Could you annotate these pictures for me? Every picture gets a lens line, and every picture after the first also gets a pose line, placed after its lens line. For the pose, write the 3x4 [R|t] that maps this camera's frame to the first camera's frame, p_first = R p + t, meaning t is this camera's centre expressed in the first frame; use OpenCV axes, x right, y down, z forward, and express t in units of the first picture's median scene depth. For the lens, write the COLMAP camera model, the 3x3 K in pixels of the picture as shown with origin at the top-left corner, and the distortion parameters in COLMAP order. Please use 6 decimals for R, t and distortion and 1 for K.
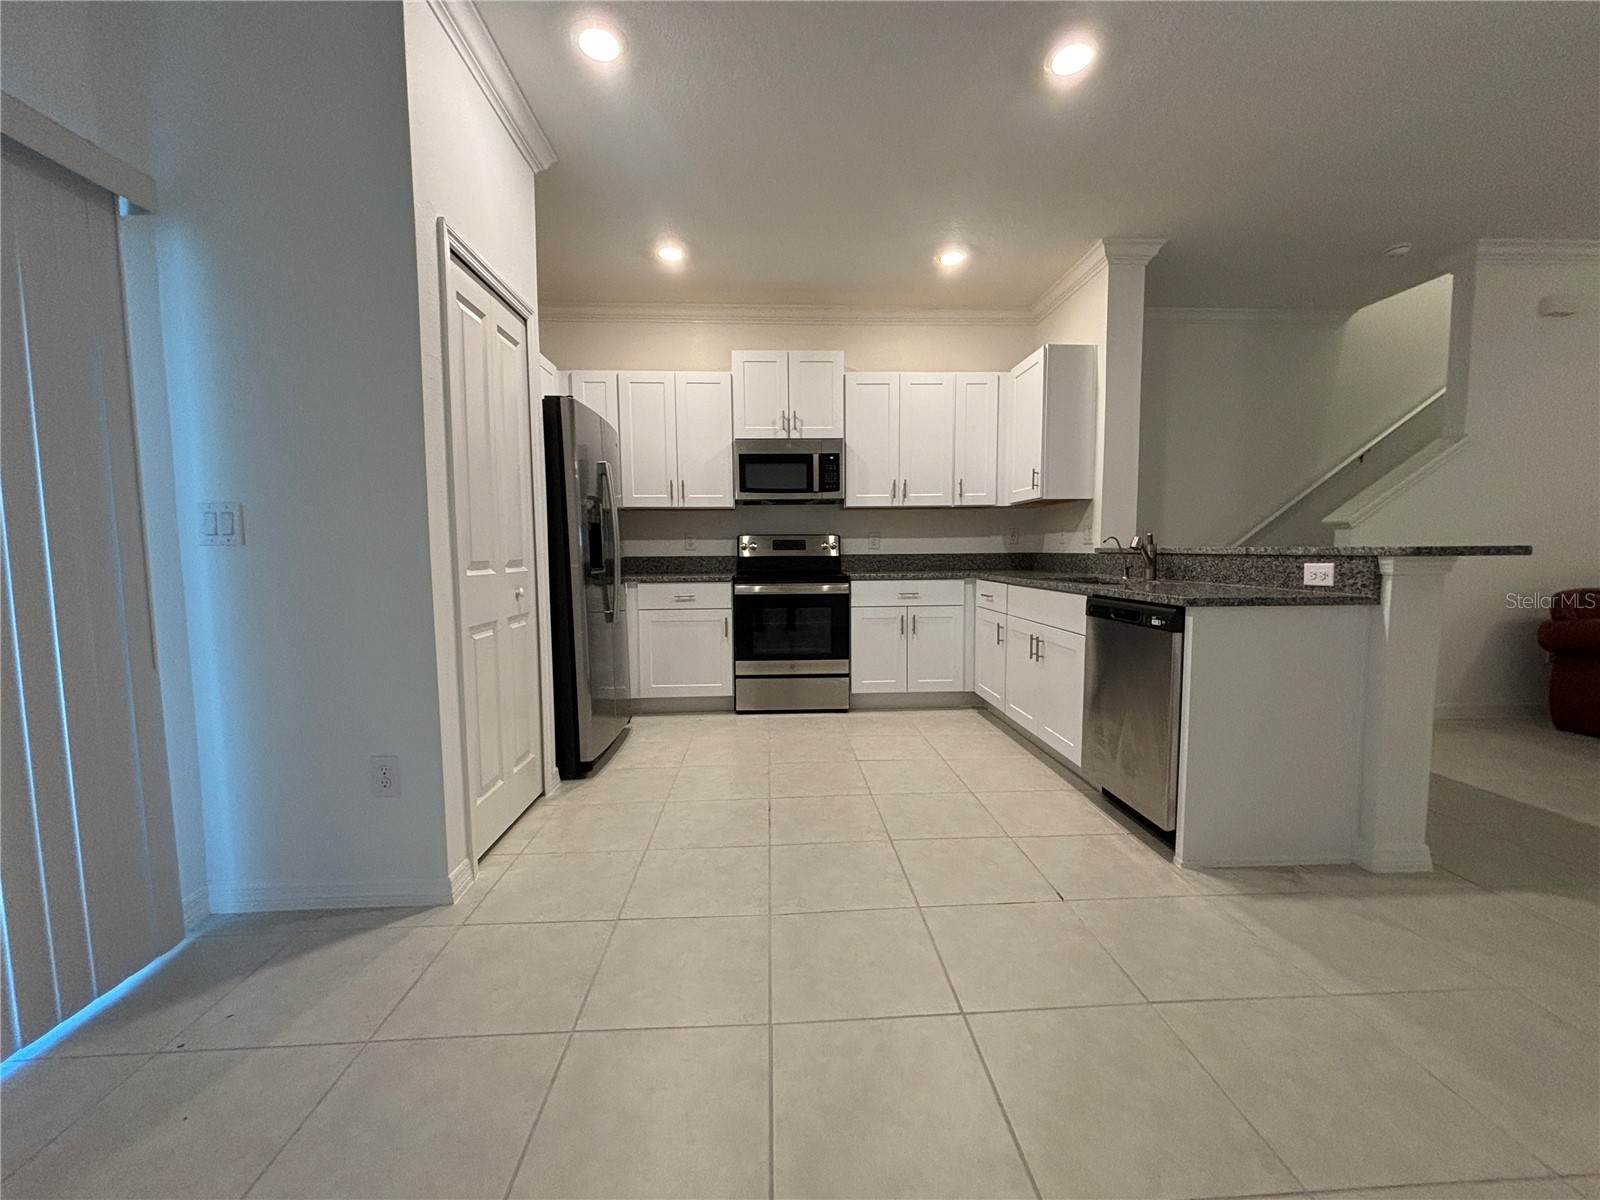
lens RADIAL K [[643.5, 0, 801.6], [0, 643.5, 604.6], [0, 0, 1]] dist [0.004181, 0.000034]
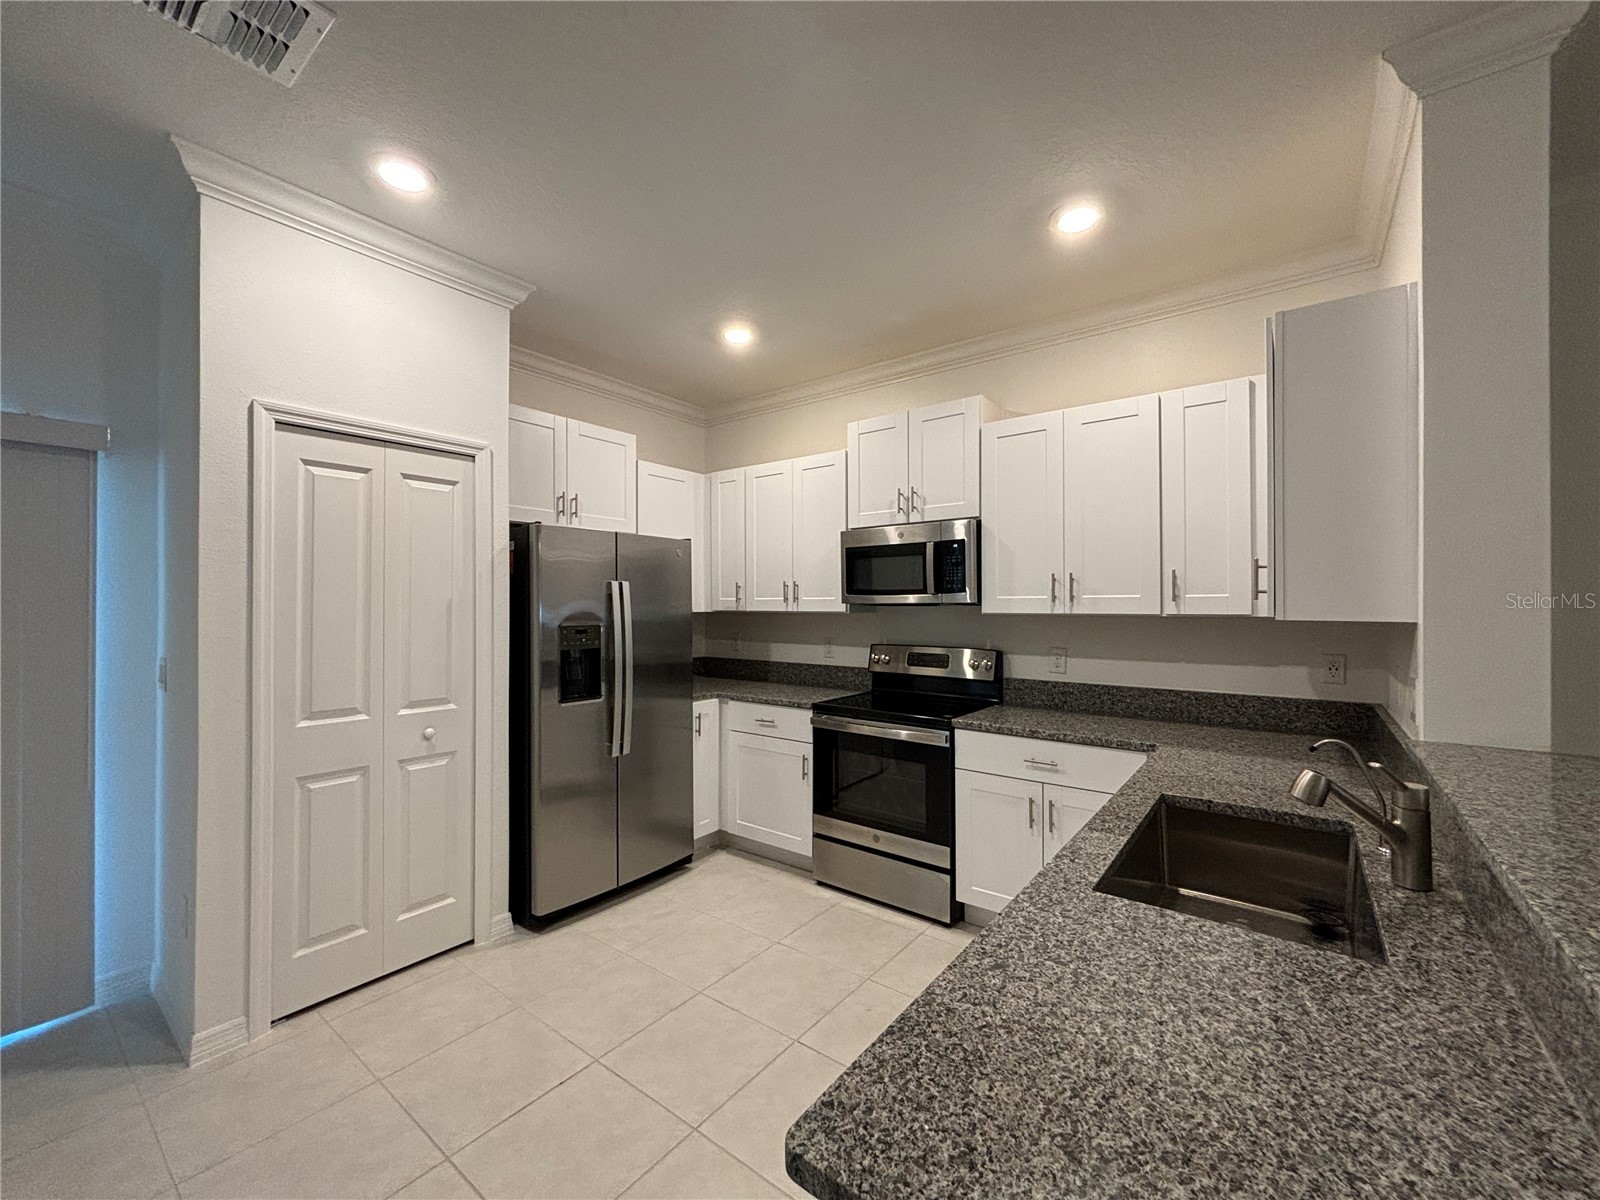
lens RADIAL K [[639.7, 0, 800.0], [0, 639.7, 600.0], [0, 0, 1]] dist [-0.001170, -0.000355]
pose [[0.759485, 0.004063, -0.650512, 0.384607], [-0.059830, 0.996178, -0.063630, -0.117615], [0.647768, 0.087246, 0.756826, 0.374325]]
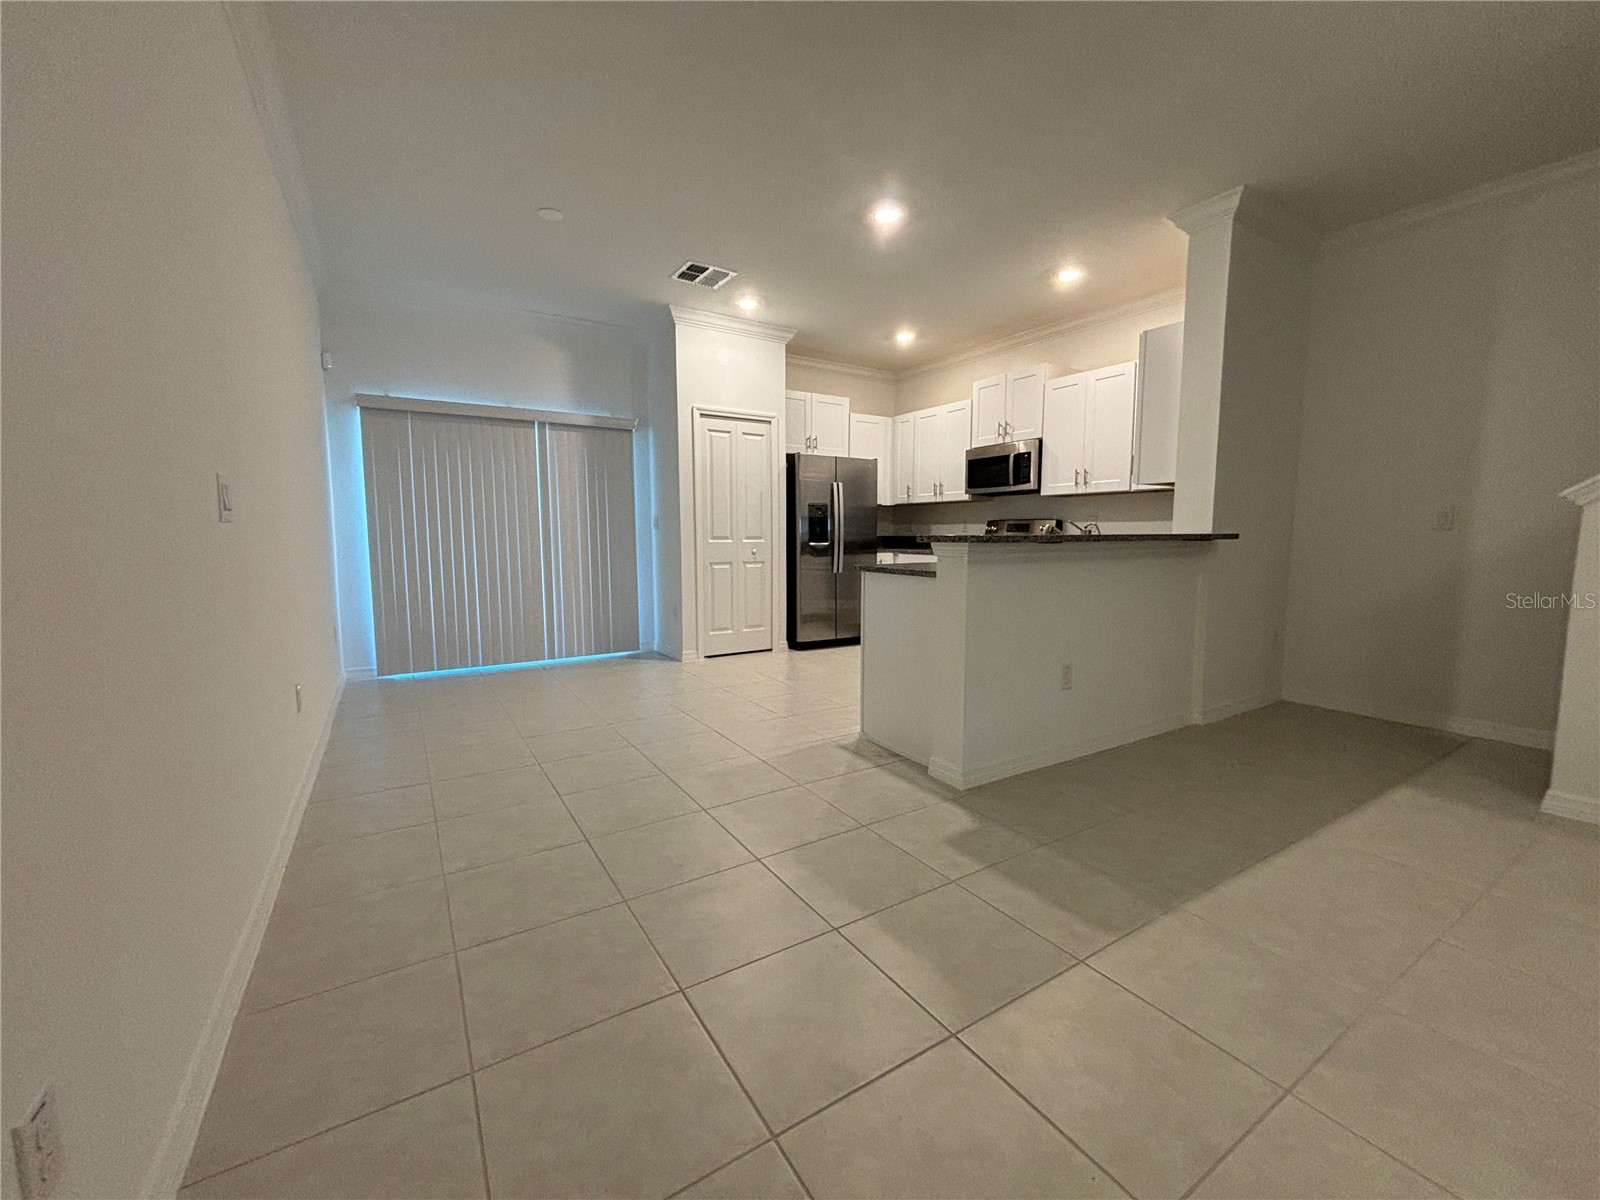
lens RADIAL K [[639.0, 0, 801.4], [0, 639.0, 600.3], [0, 0, 1]] dist [0.042108, -0.000030]
pose [[0.489599, 0.101281, -0.866046, 0.944483], [-0.077103, 0.994369, 0.072700, -0.014008], [0.868532, 0.031181, 0.494651, 0.043008]]
